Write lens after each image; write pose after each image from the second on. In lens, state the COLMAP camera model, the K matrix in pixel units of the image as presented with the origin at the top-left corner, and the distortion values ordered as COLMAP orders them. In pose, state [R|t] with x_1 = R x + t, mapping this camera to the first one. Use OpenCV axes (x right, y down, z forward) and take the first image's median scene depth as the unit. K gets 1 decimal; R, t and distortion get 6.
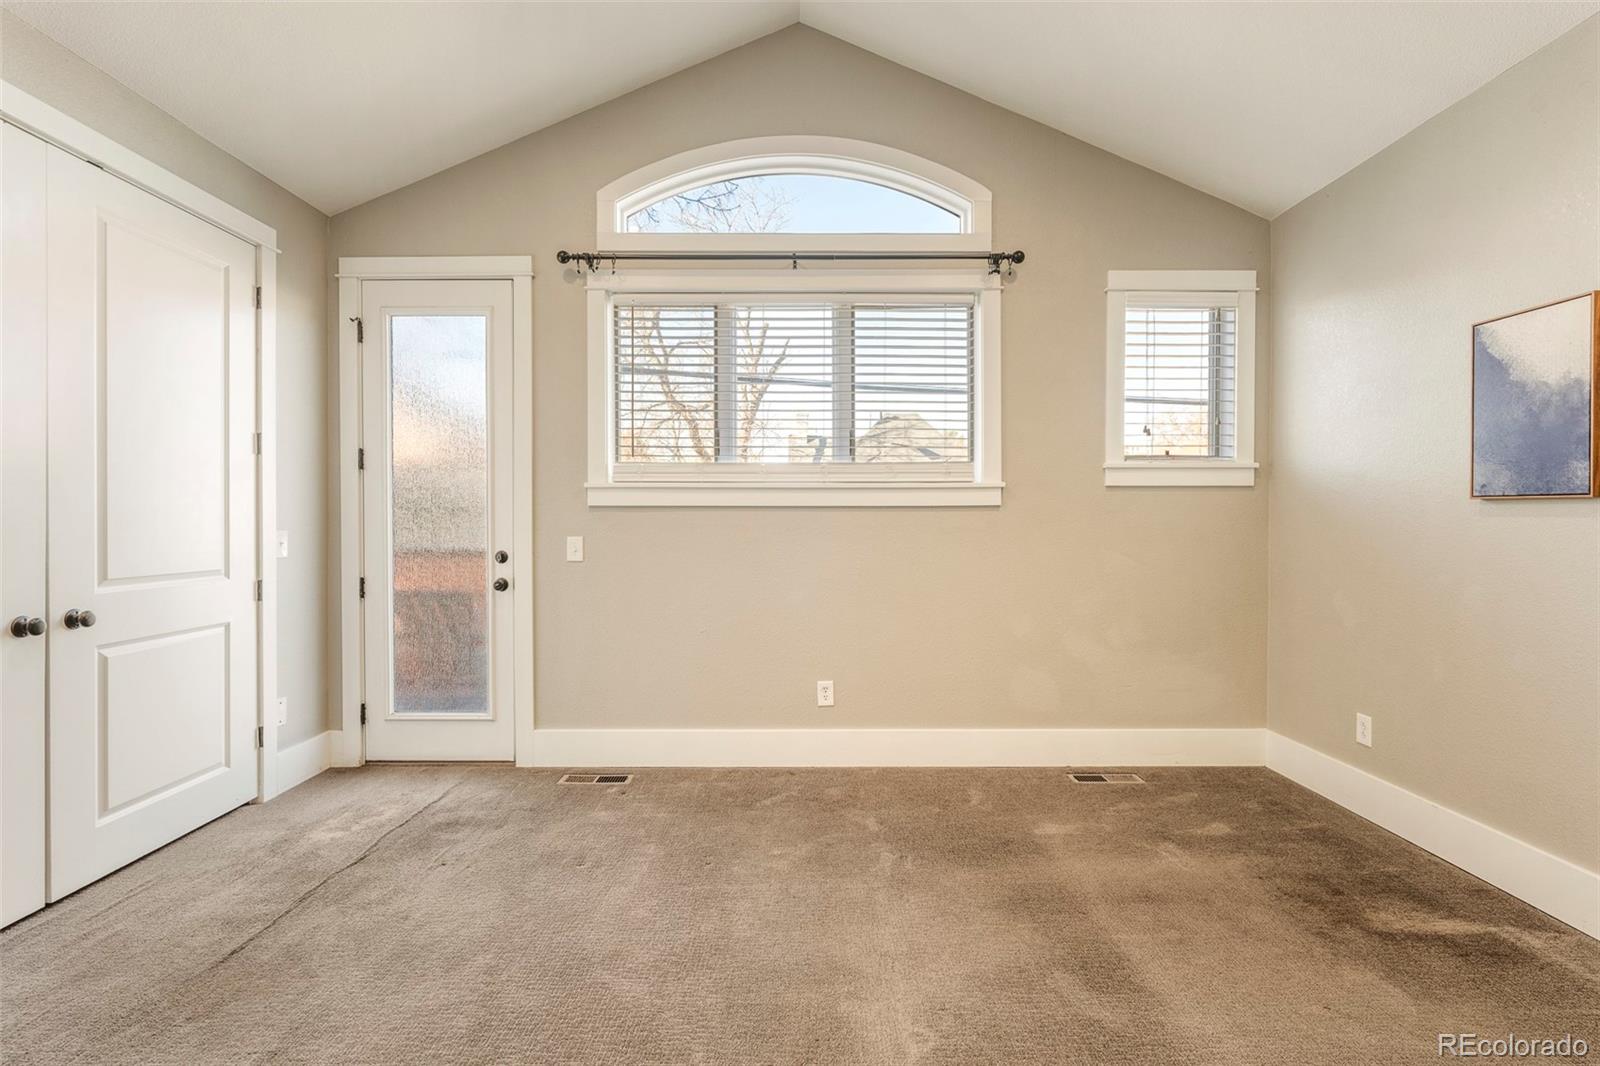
lens RADIAL K [[758.3, 0, 800.0], [0, 758.3, 533.0], [0, 0, 1]] dist [-0.000373, 0.000328]
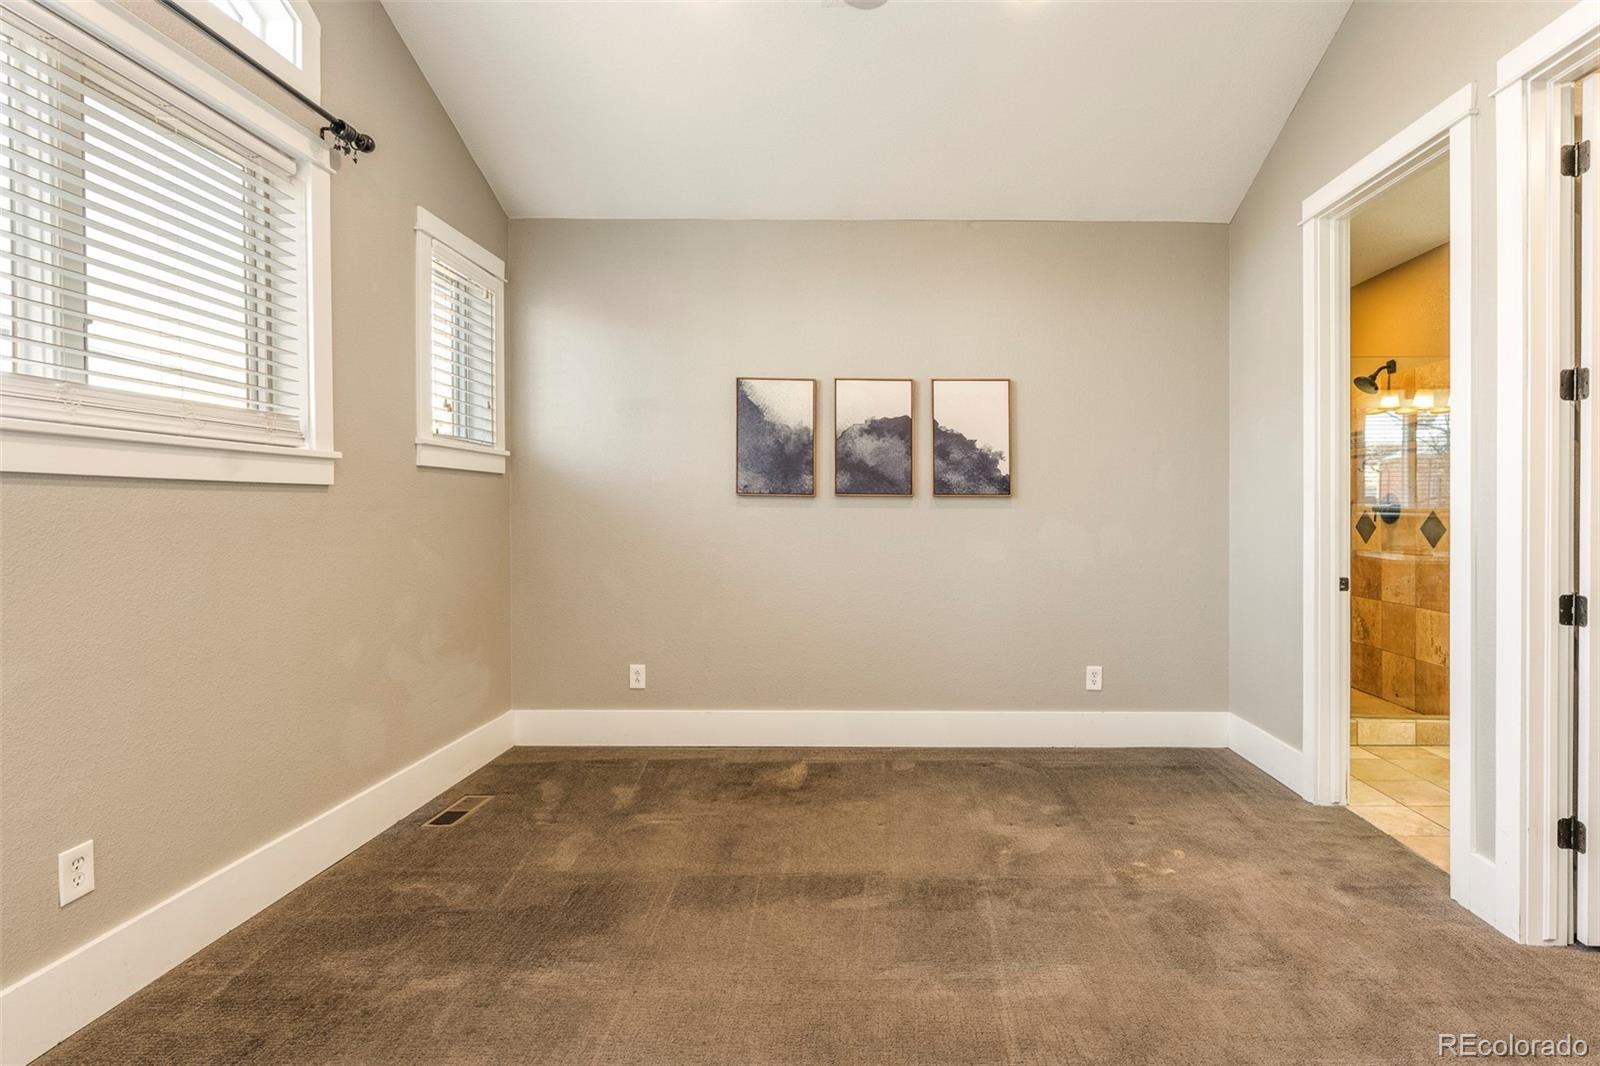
lens RADIAL K [[800.0, 0, 873.1], [0, 800.0, 515.5], [0, 0, 1]] dist [0.000876, -0.000135]
pose [[-0.004648, -0.008065, 0.999957, -0.593237], [0.010759, 0.999909, 0.008114, -0.011956], [-0.999931, 0.010796, -0.004561, 0.642080]]
